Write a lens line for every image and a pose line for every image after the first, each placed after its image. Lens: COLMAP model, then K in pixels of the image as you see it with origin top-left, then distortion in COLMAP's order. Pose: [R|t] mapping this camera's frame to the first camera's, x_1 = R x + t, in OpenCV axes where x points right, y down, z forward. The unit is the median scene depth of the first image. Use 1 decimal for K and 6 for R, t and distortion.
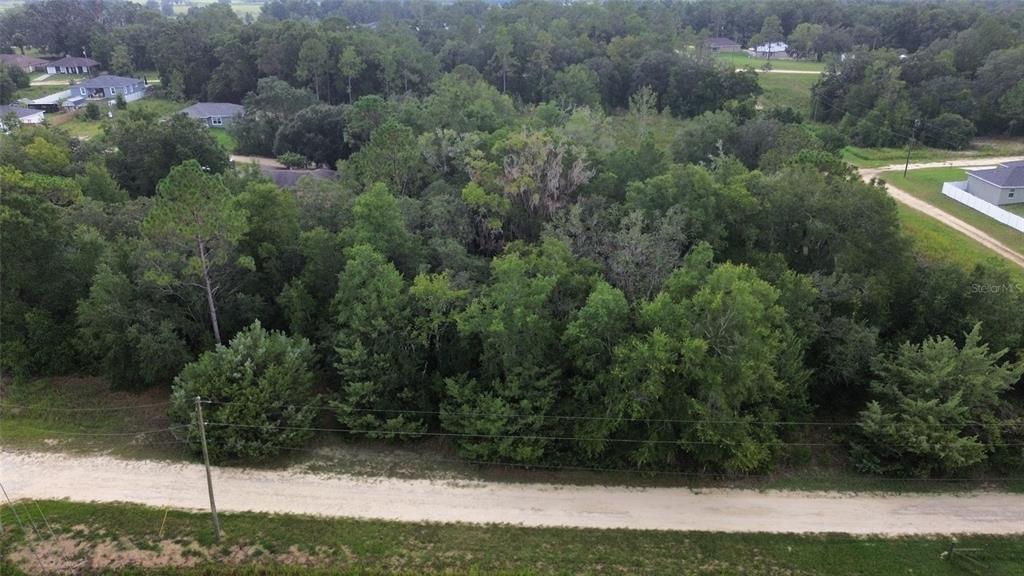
lens RADIAL K [[721.9, 0, 512.0], [0, 721.9, 288.0], [0, 0, 1]] dist [0.071684, -0.067168]
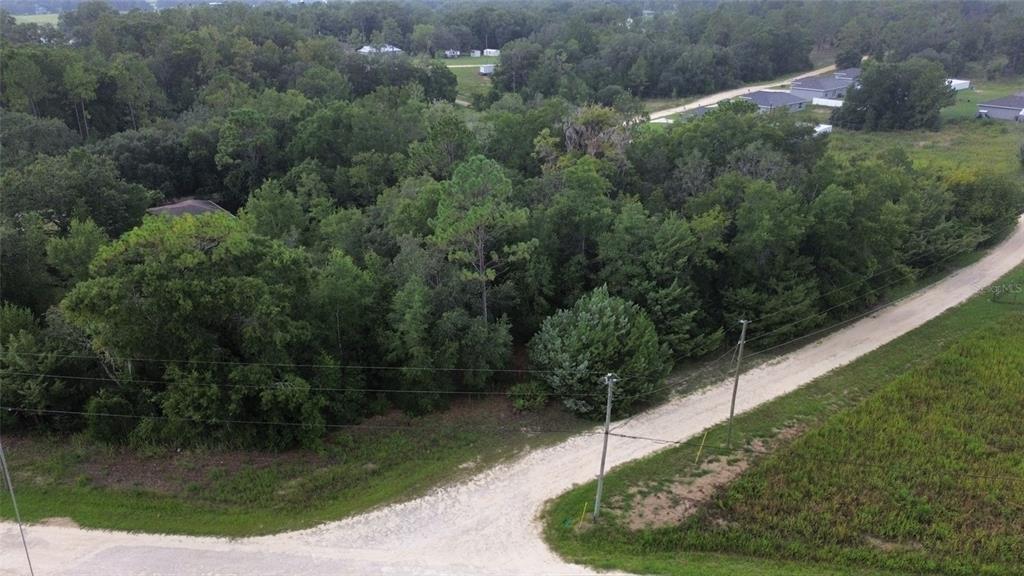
lens RADIAL K [[721.9, 0, 512.0], [0, 721.9, 288.0], [0, 0, 1]] dist [0.071684, -0.067168]
pose [[0.777637, -0.245166, 0.578942, -1.108837], [0.250993, 0.965333, 0.071656, -0.064967], [-0.576439, 0.089588, 0.812214, 0.198389]]
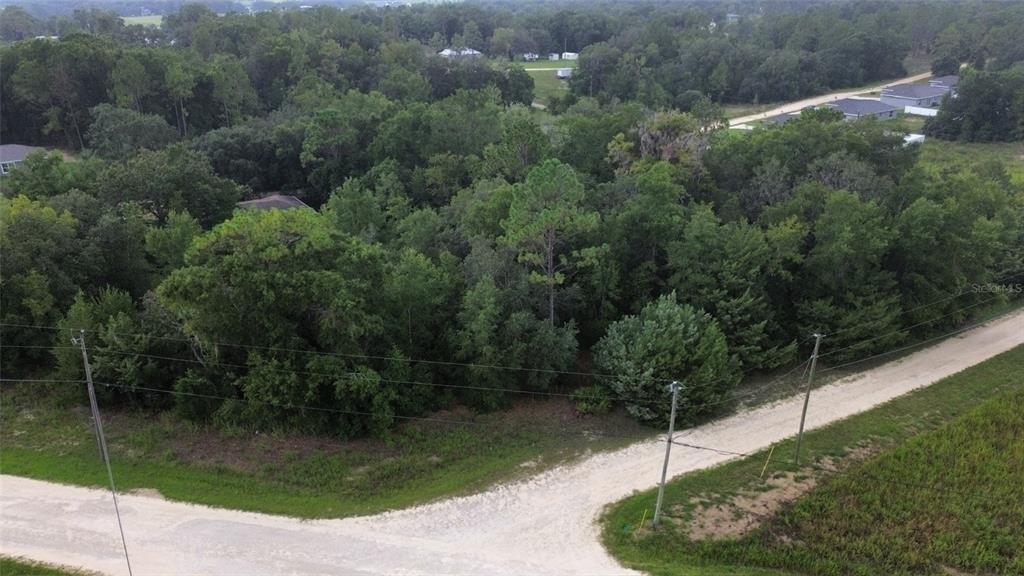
lens RADIAL K [[721.9, 0, 512.0], [0, 721.9, 288.0], [0, 0, 1]] dist [0.071684, -0.067168]
pose [[0.838241, -0.210612, 0.502986, -1.114873], [0.217396, 0.975001, 0.045958, -0.064874], [-0.500091, 0.070824, 0.863072, 0.187709]]
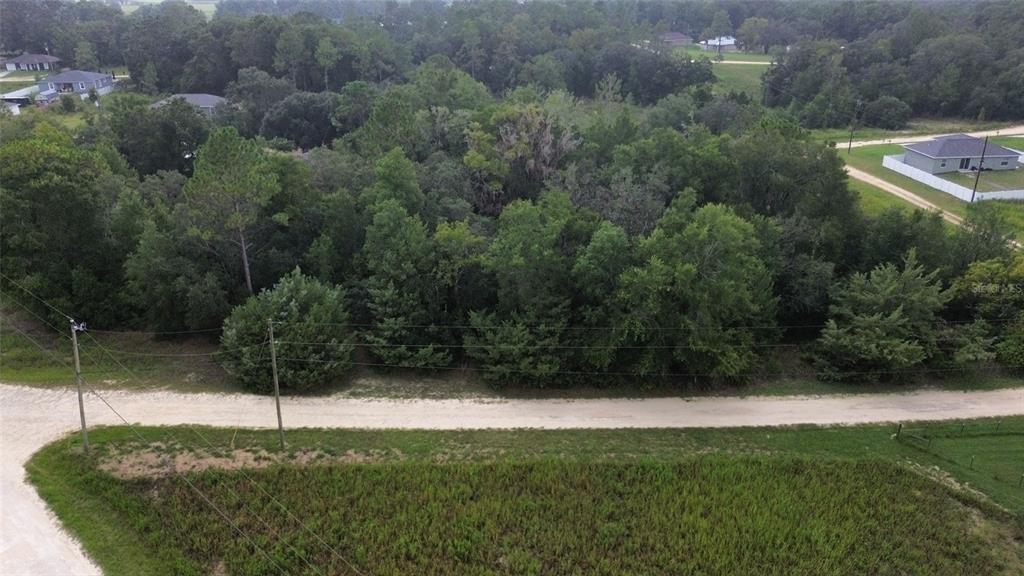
lens RADIAL K [[721.9, 0, 512.0], [0, 721.9, 288.0], [0, 0, 1]] dist [0.071684, -0.067168]
pose [[0.997835, -0.026782, 0.060075, -0.089871], [0.026789, 0.999641, 0.000688, 0.087075], [-0.060072, 0.000922, 0.998194, -0.143167]]
